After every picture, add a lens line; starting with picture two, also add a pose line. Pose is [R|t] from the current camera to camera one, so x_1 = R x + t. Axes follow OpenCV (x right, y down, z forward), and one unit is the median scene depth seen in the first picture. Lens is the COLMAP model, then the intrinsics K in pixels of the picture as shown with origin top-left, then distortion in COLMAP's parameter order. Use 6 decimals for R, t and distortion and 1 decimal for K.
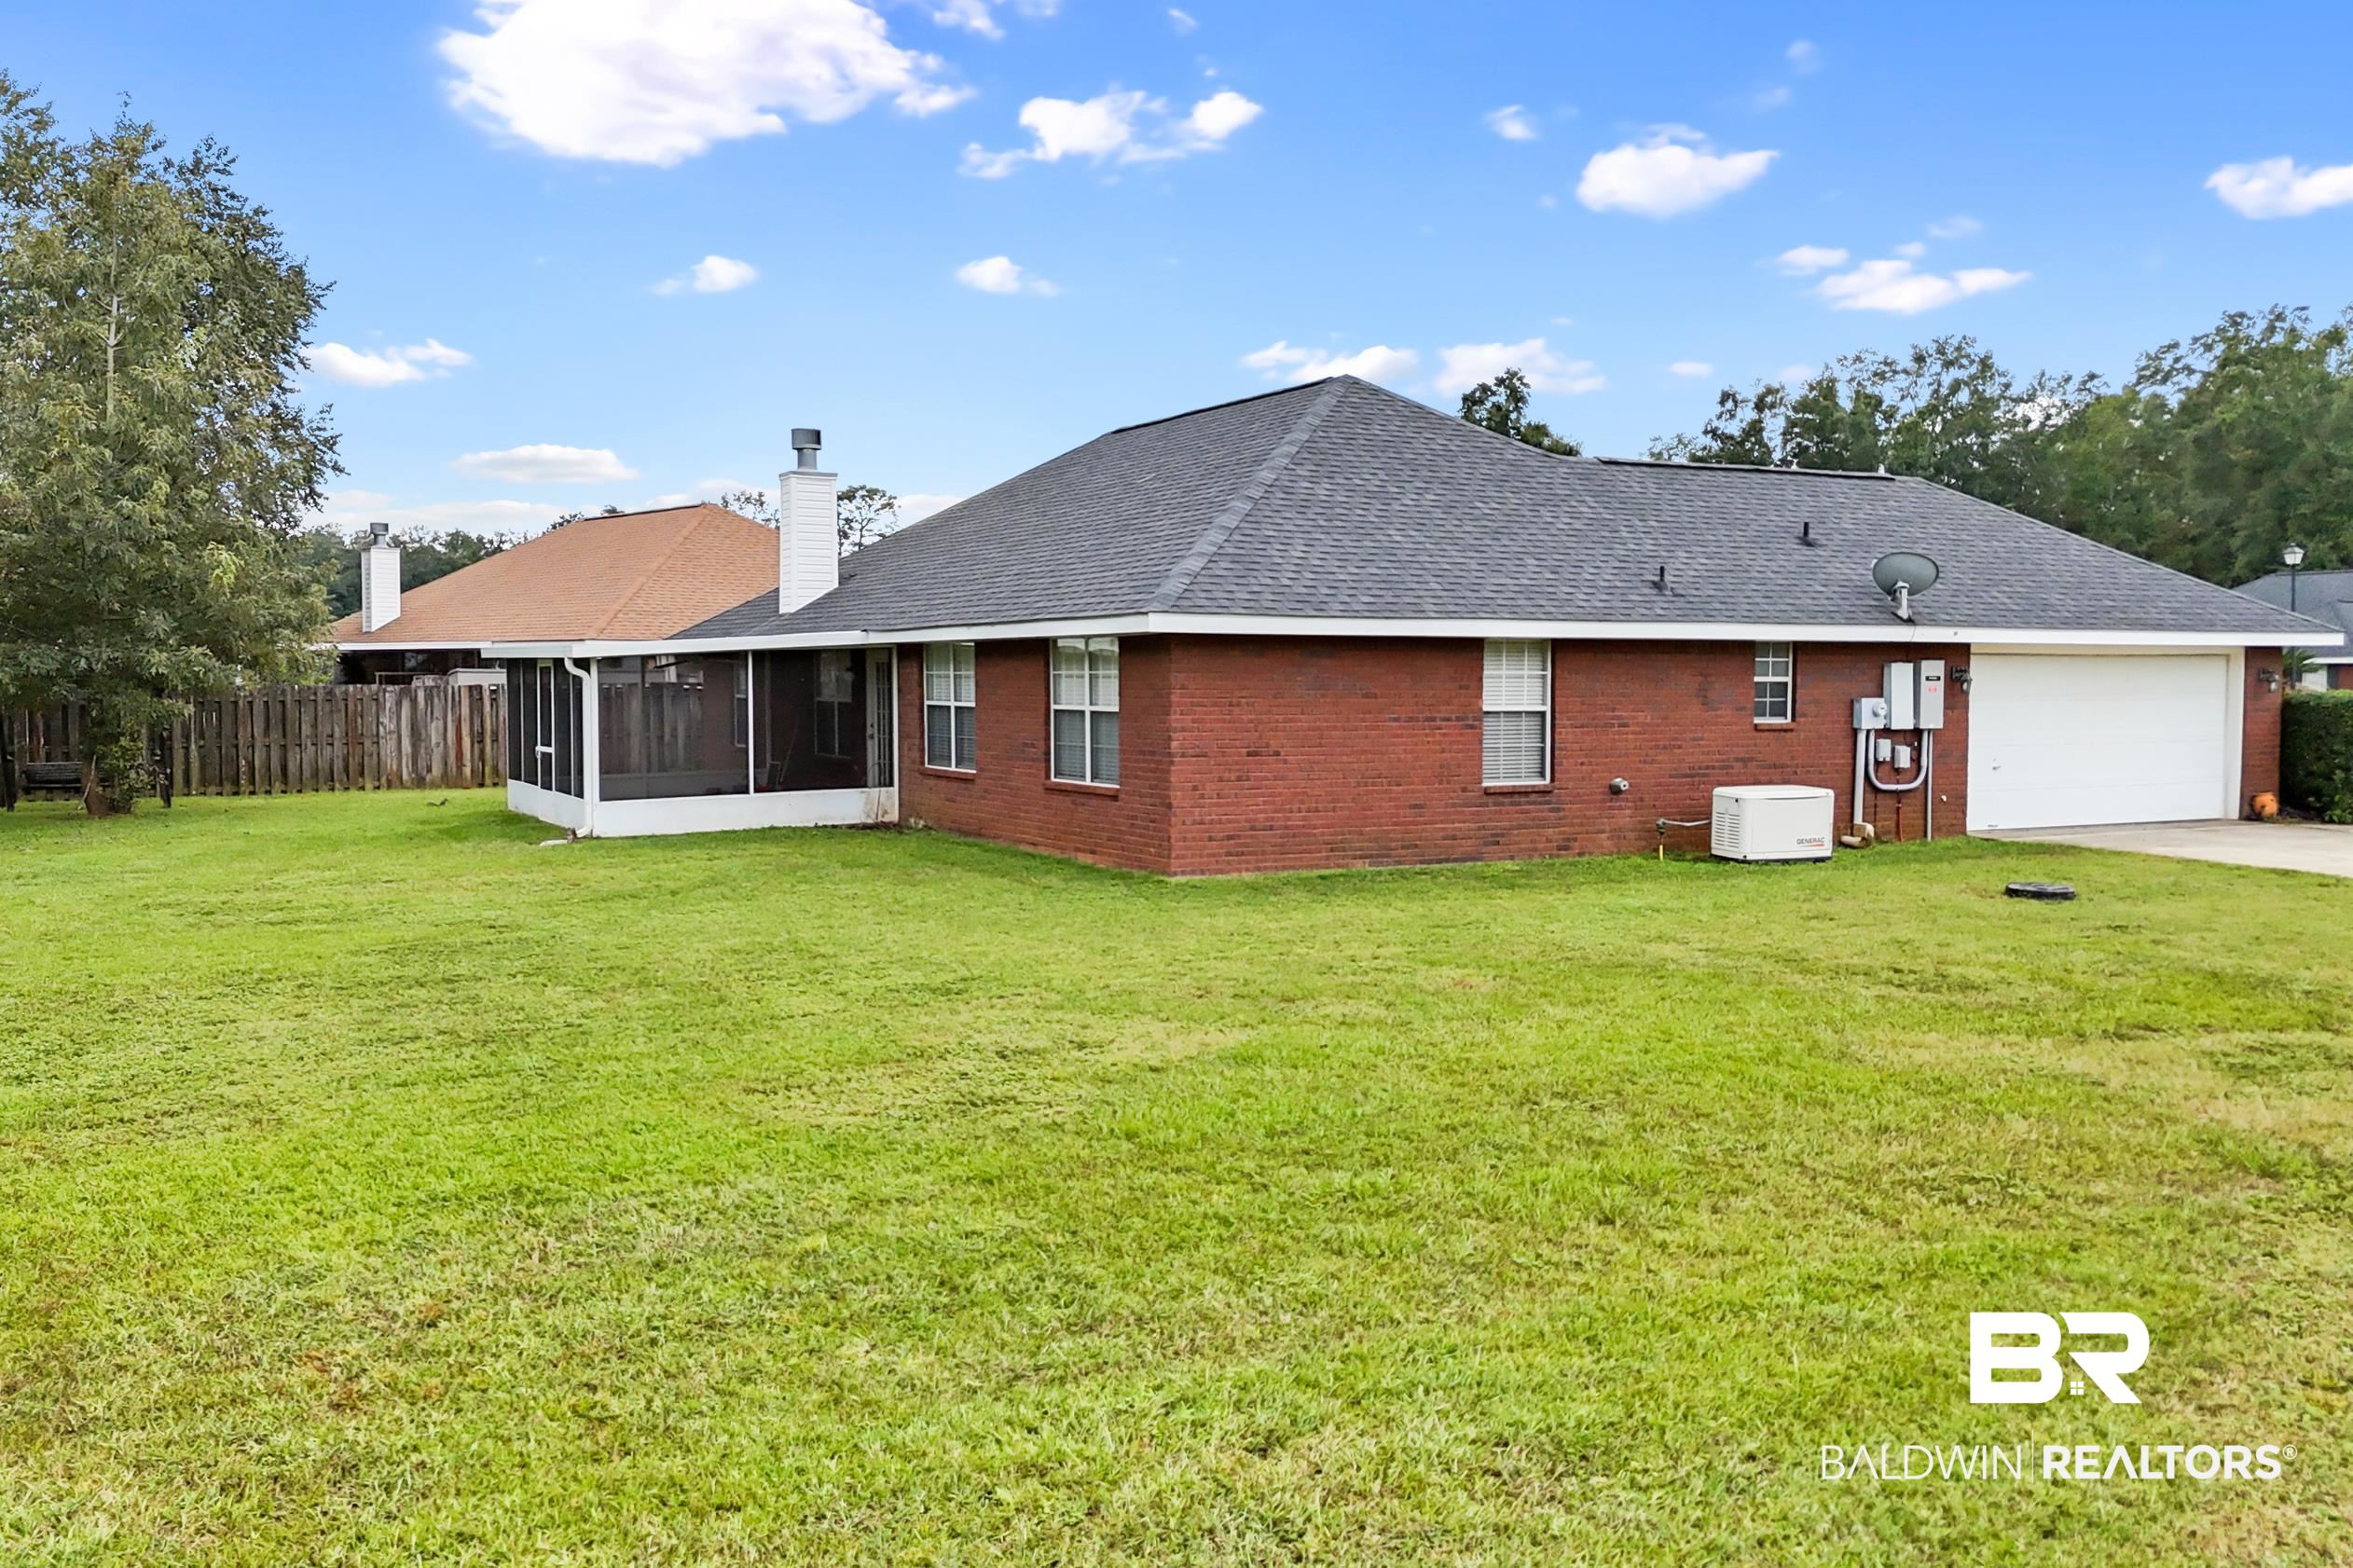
lens RADIAL K [[2039.4, 0, 1177.6], [0, 2039.4, 765.2], [0, 0, 1]] dist [0.078675, -0.007841]
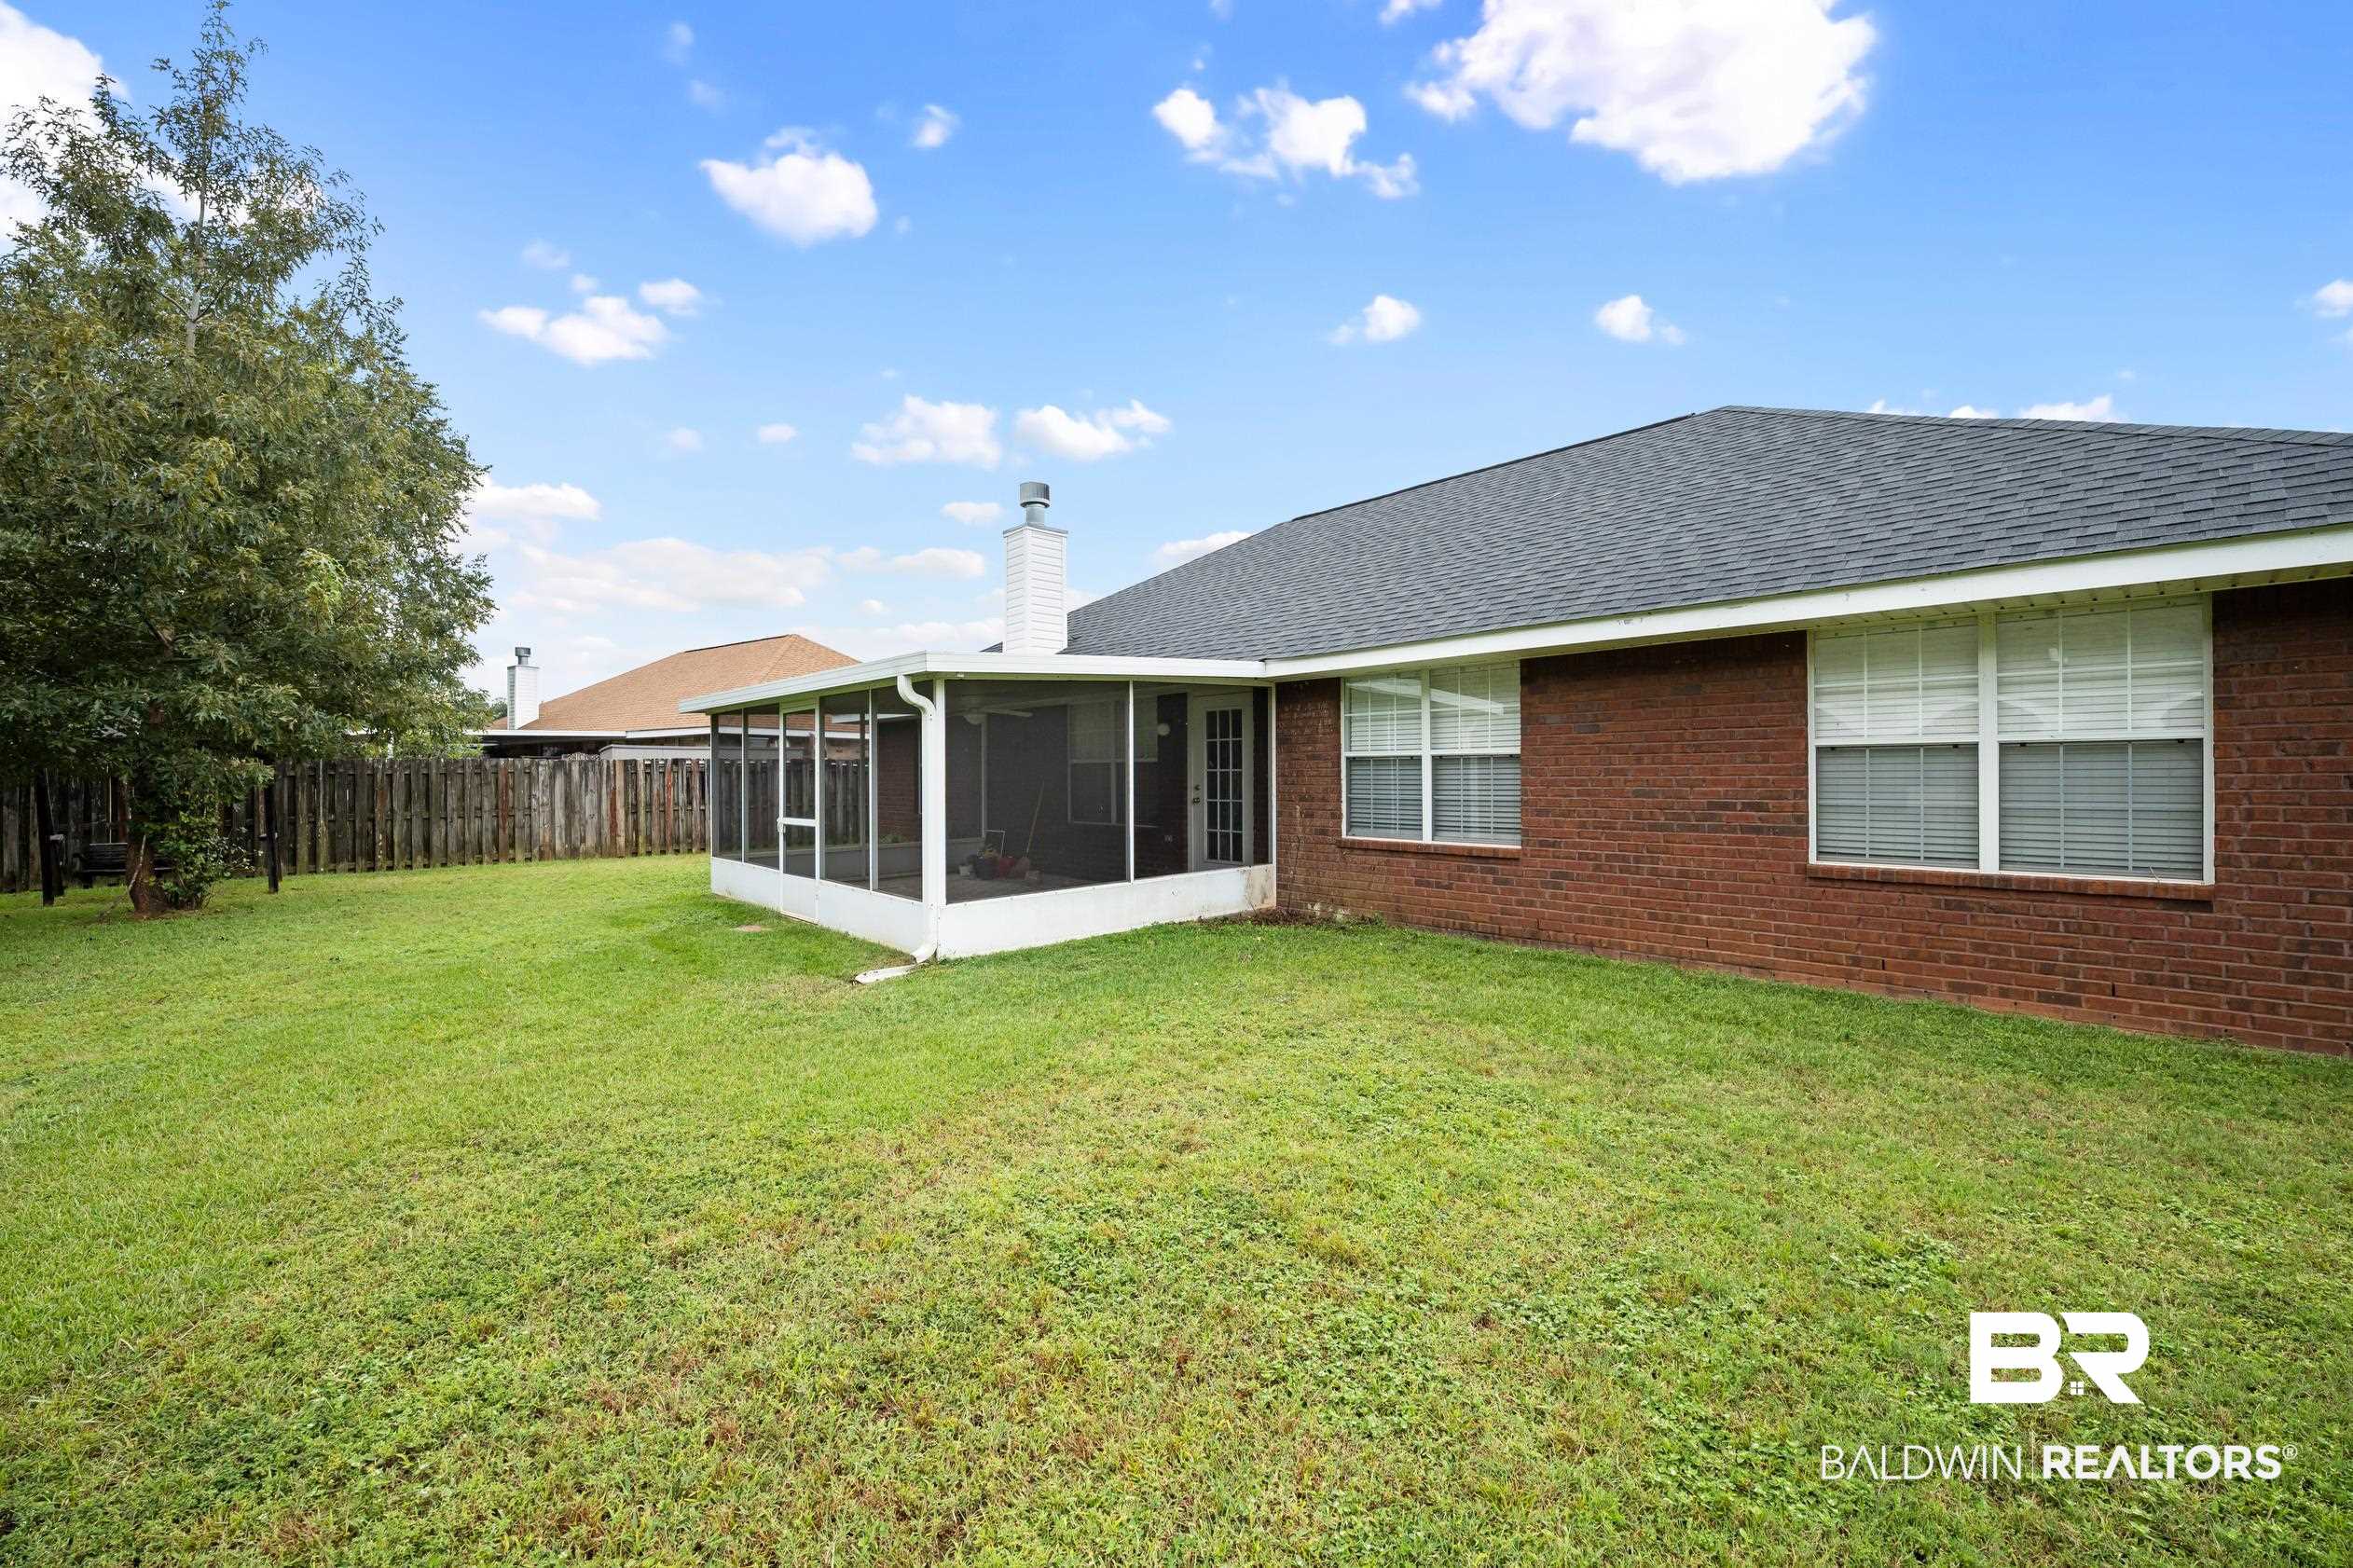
lens RADIAL K [[957.4, 0, 1176.5], [0, 957.4, 784.0], [0, 0, 1]] dist [-0.017234, 0.000249]
pose [[0.969877, -0.003716, 0.243567, -0.195175], [0.012800, 0.999280, -0.035723, -0.005434], [-0.243259, 0.037765, 0.969226, 0.474532]]
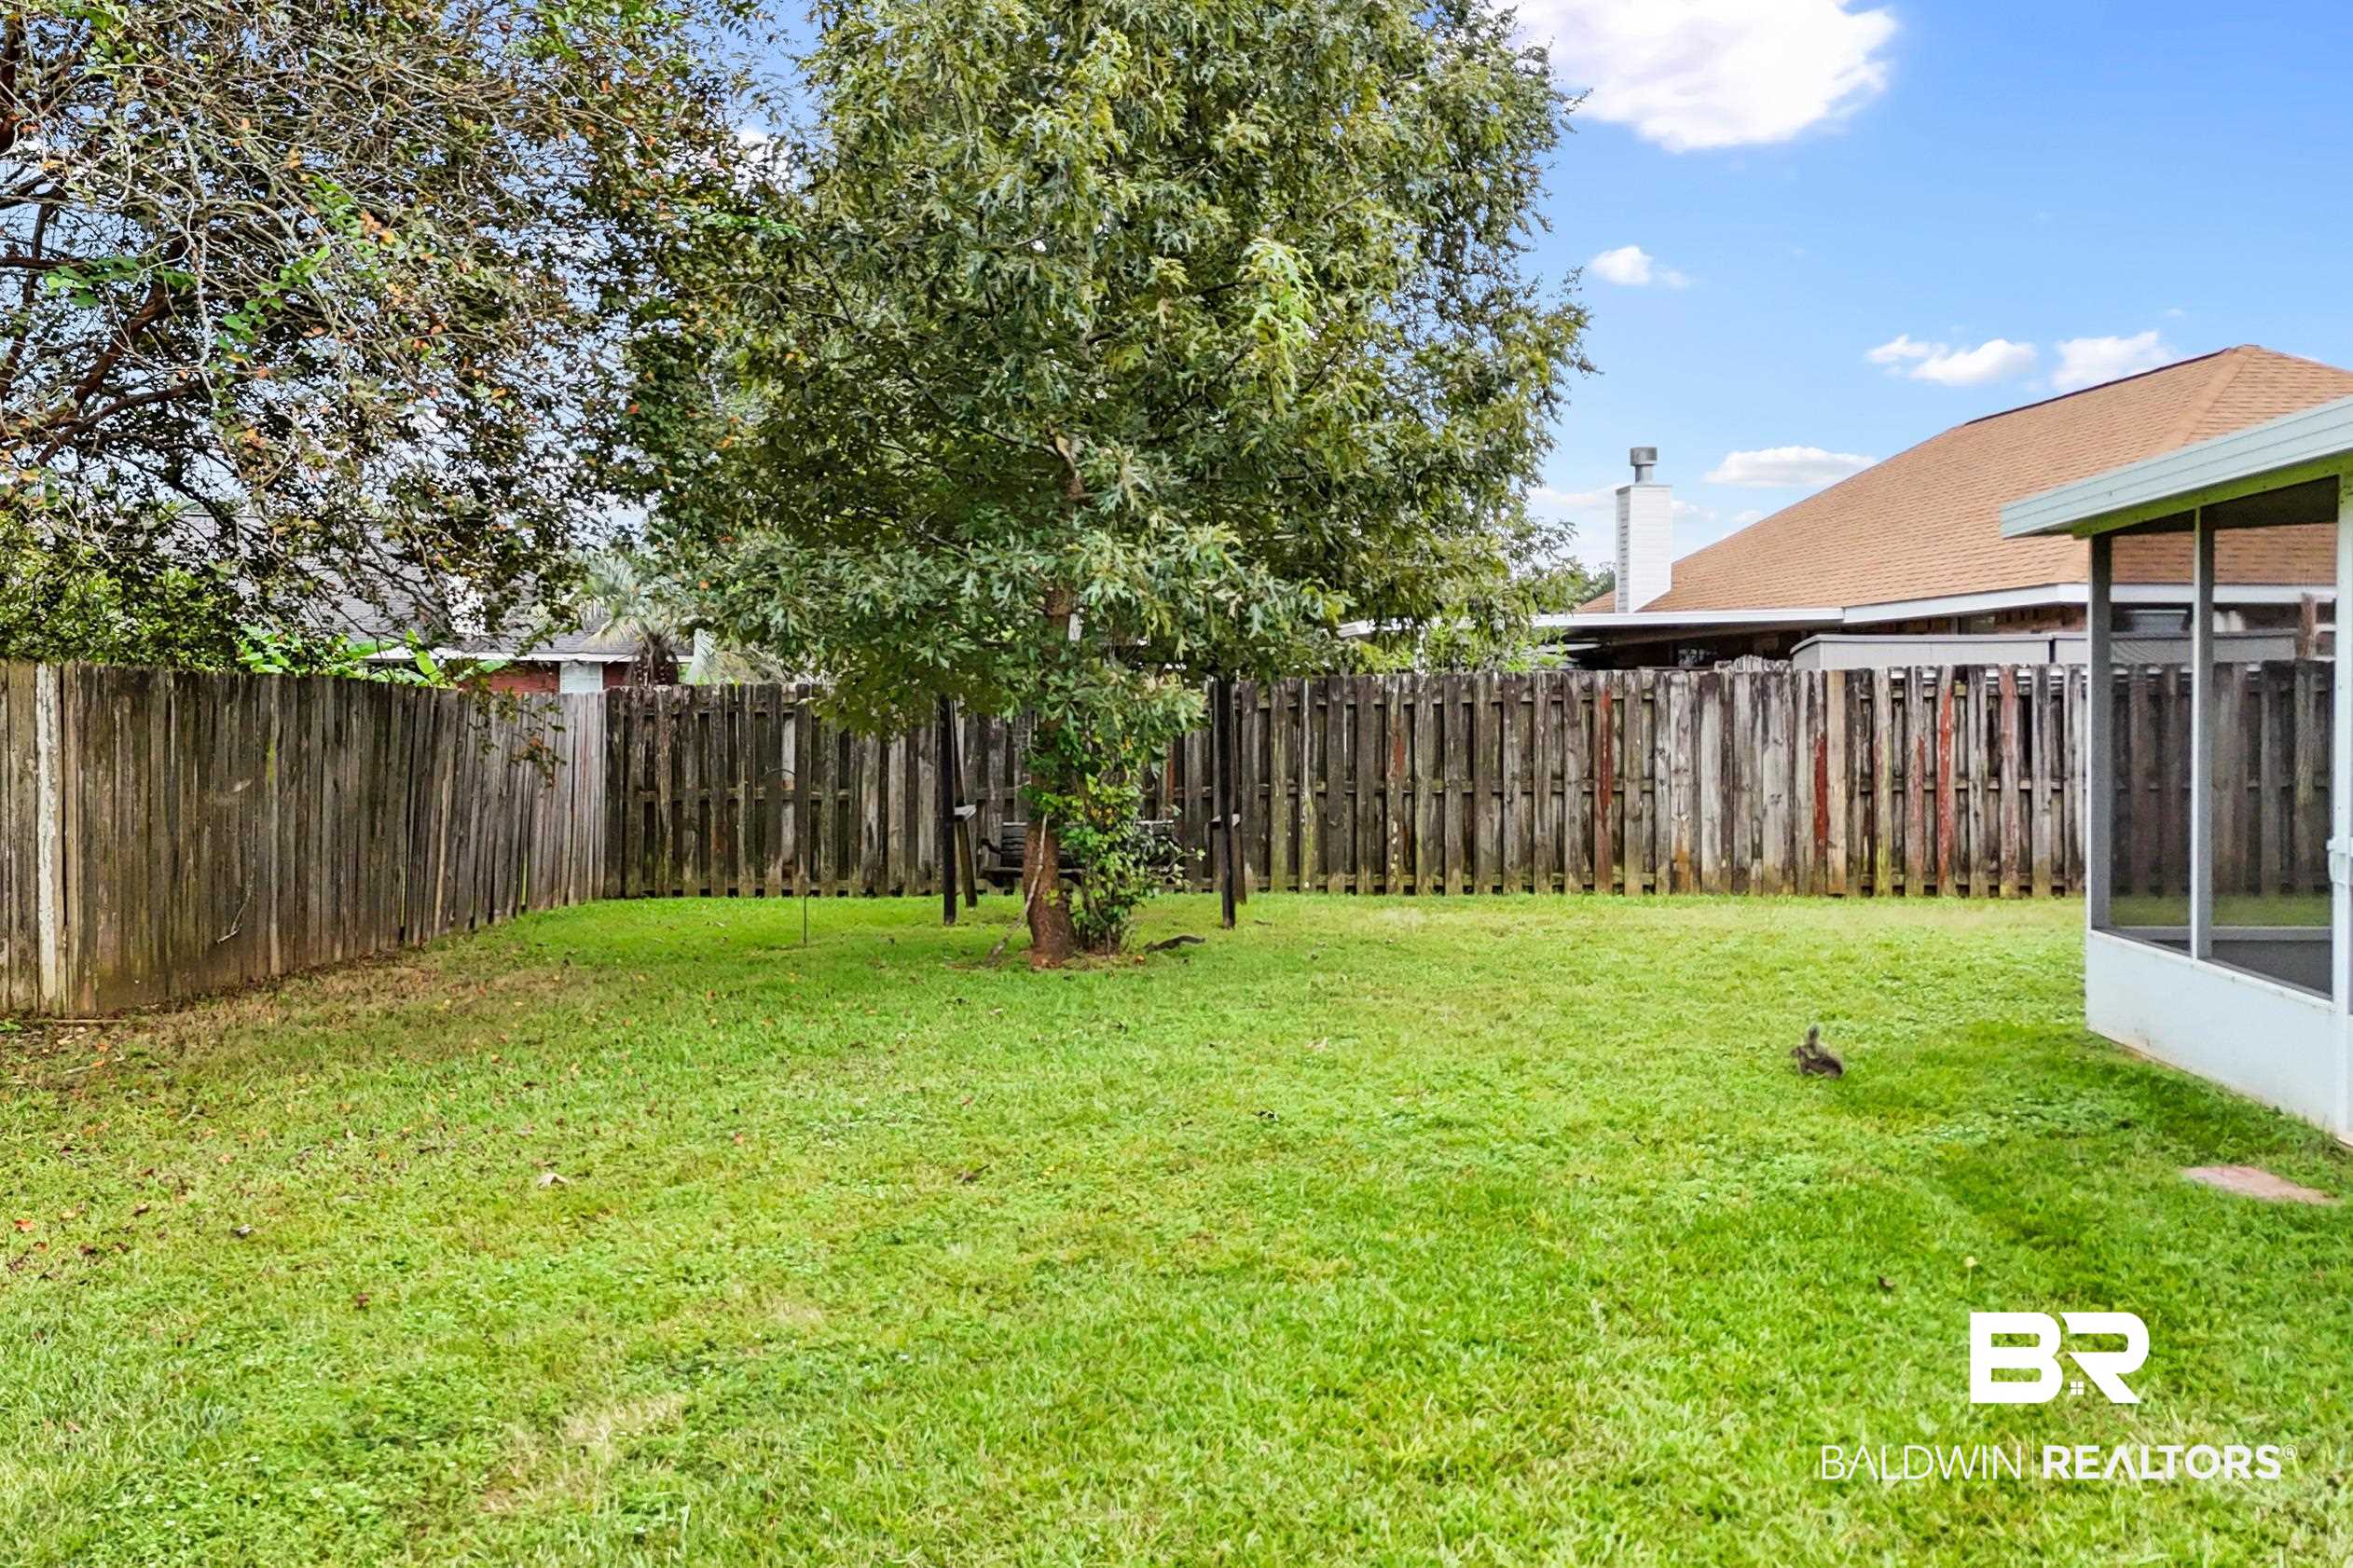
lens RADIAL K [[2087.4, 0, 1109.1], [0, 2087.4, 742.5], [0, 0, 1]] dist [0.202081, -0.573662]
pose [[0.822664, 0.005282, -0.568504, -0.219549], [-0.022651, 0.999467, -0.023491, -0.008344], [0.568077, 0.032202, 0.822345, 0.542160]]
